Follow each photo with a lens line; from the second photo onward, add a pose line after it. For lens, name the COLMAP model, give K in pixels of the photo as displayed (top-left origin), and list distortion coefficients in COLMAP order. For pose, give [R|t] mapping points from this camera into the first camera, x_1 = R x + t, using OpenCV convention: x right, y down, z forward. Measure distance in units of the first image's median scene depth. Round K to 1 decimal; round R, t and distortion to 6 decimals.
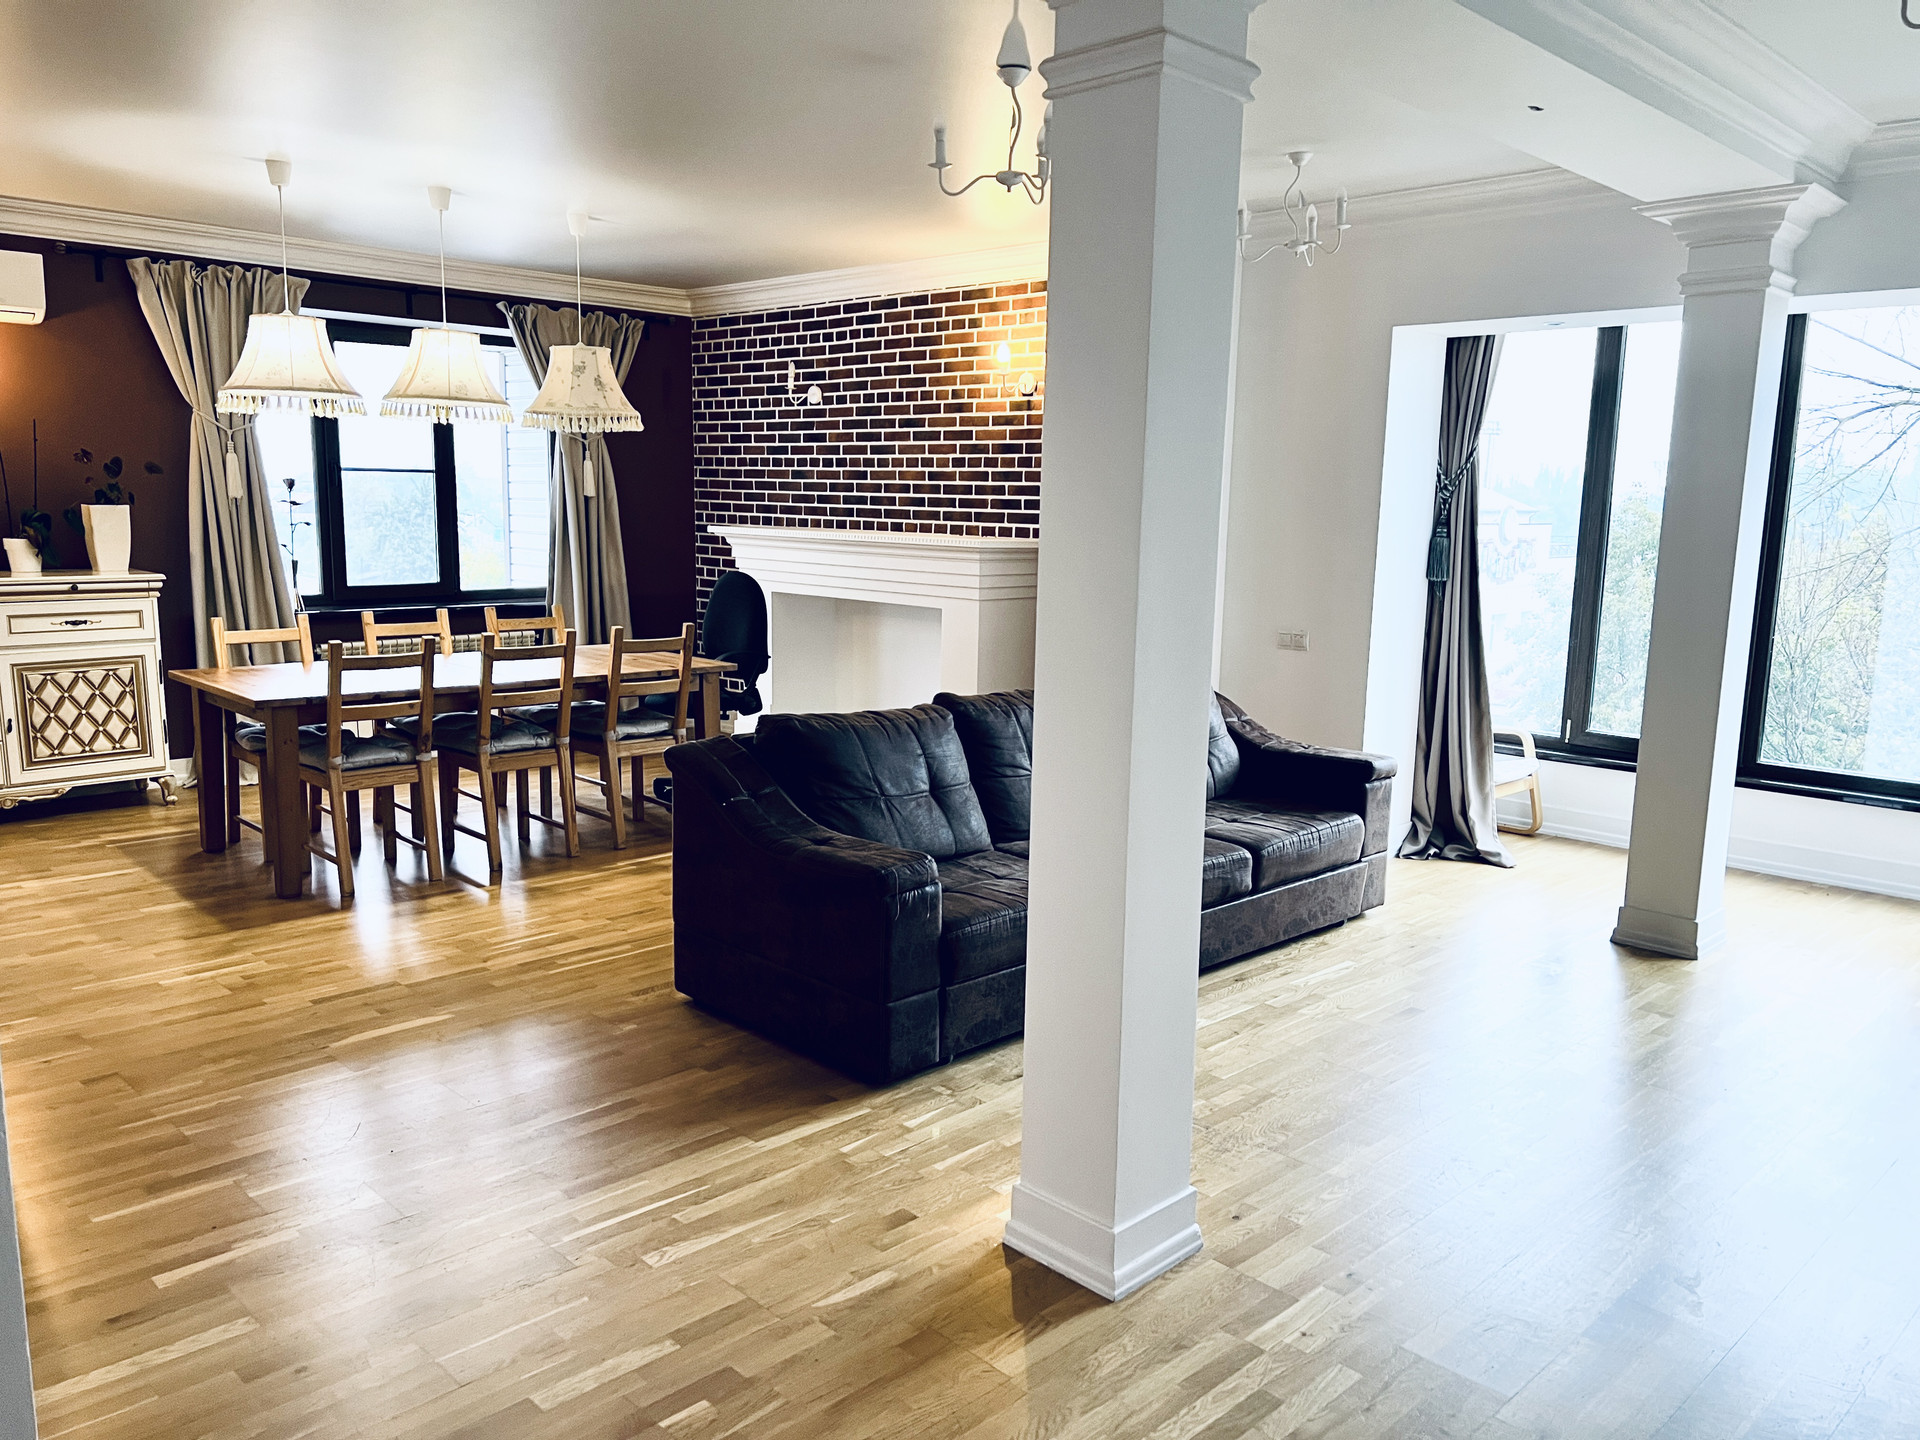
lens RADIAL K [[1446.9, 0, 965.6], [0, 1446.9, 737.8], [0, 0, 1]] dist [-0.019214, -0.024793]
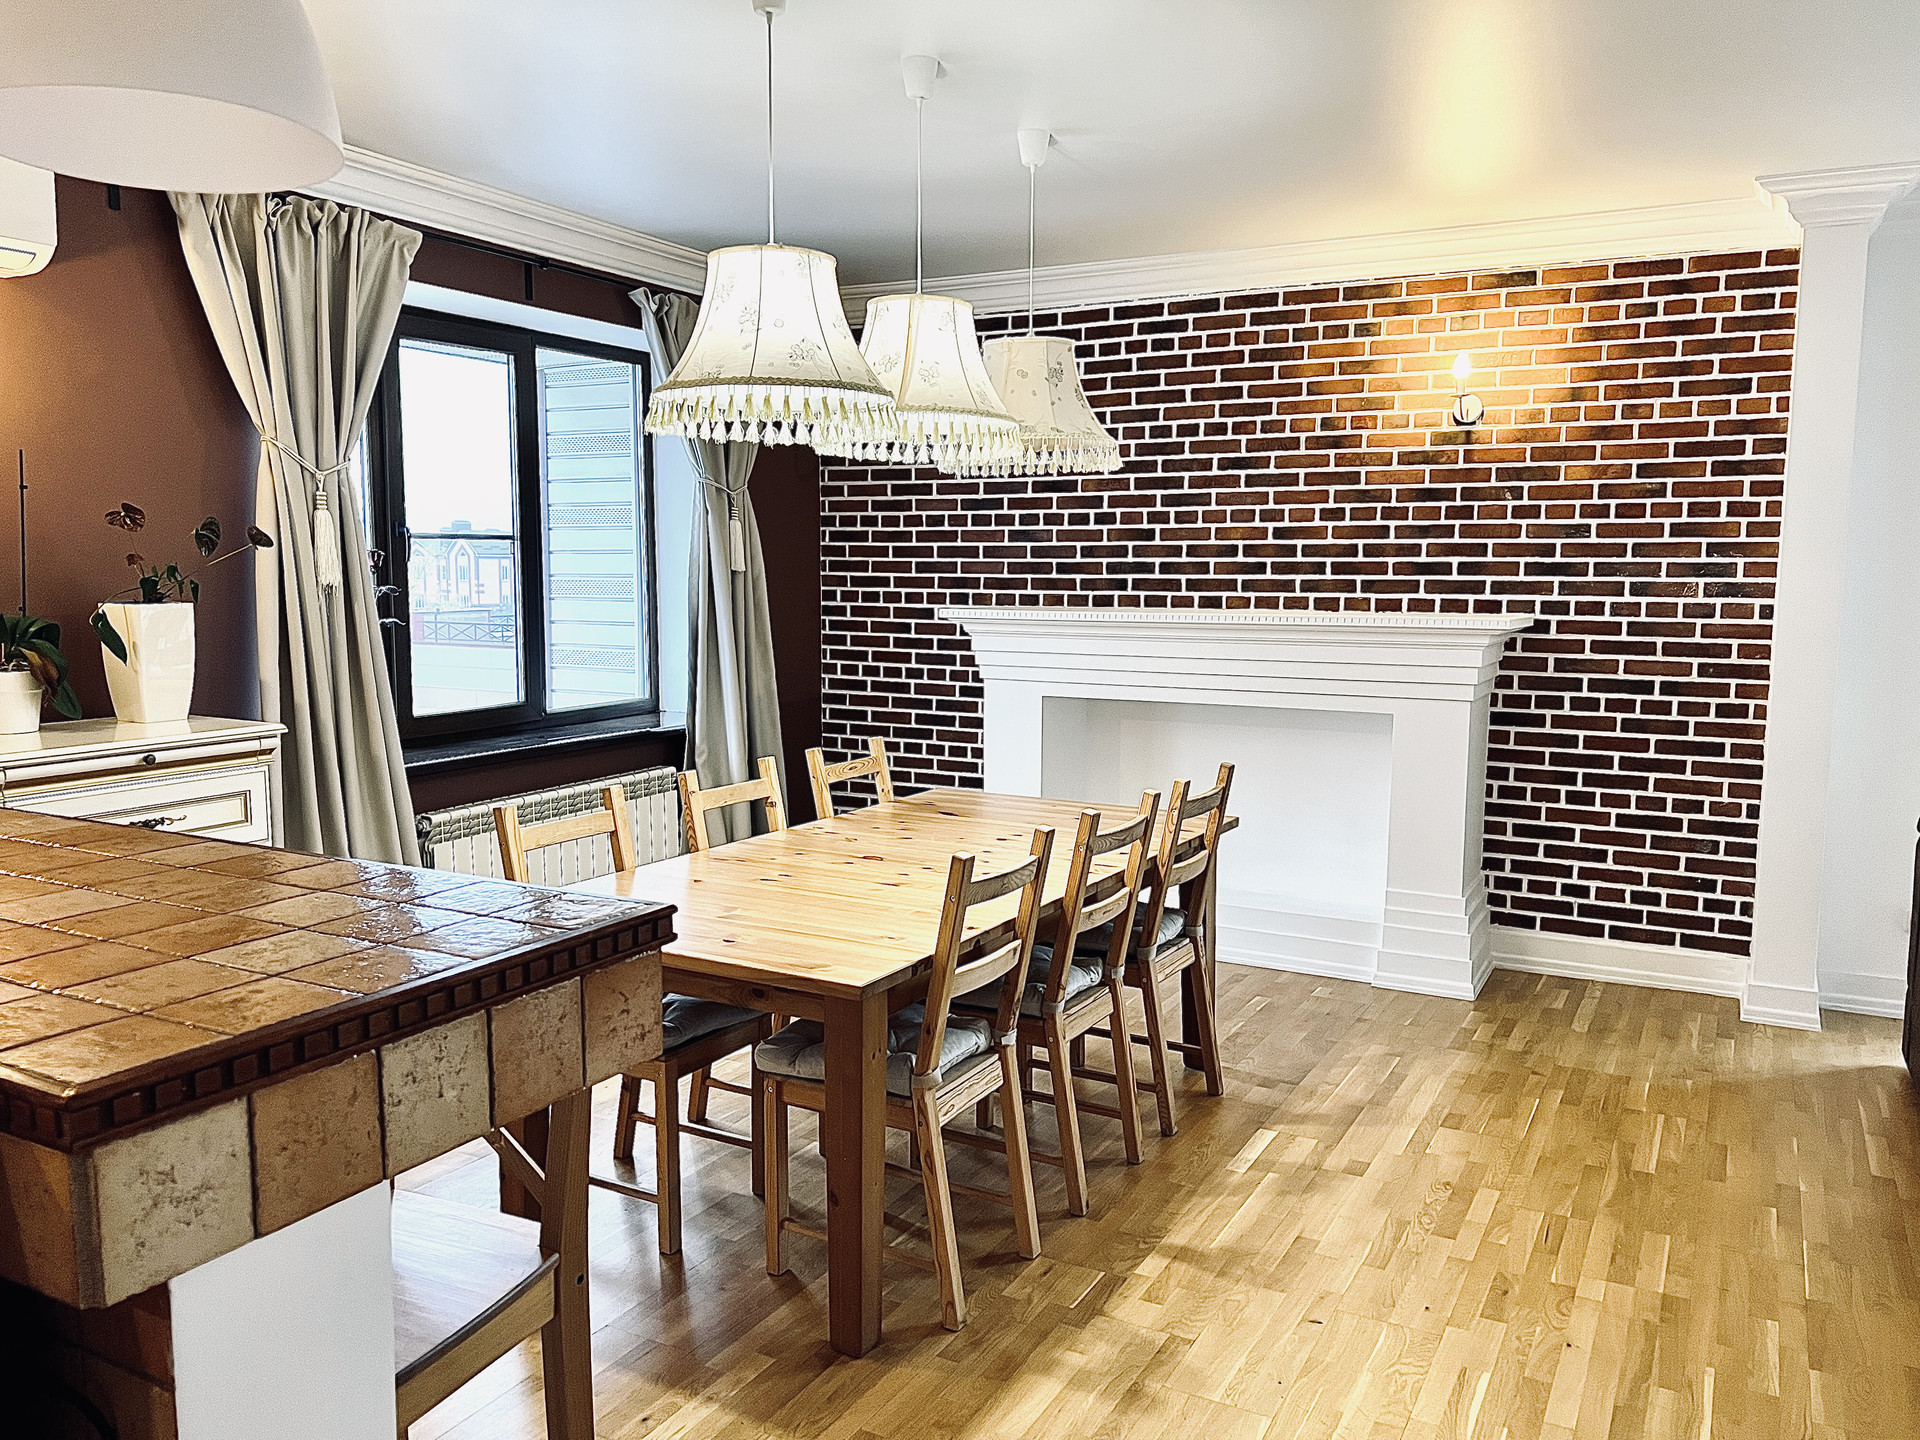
lens RADIAL K [[1446.9, 0, 955.1], [0, 1446.9, 711.0], [0, 0, 1]] dist [-0.019214, -0.024793]
pose [[0.964533, -0.048304, 0.259504, -0.387483], [0.063905, 0.996599, -0.052017, -0.062520], [-0.256109, 0.066756, 0.964340, 0.334525]]
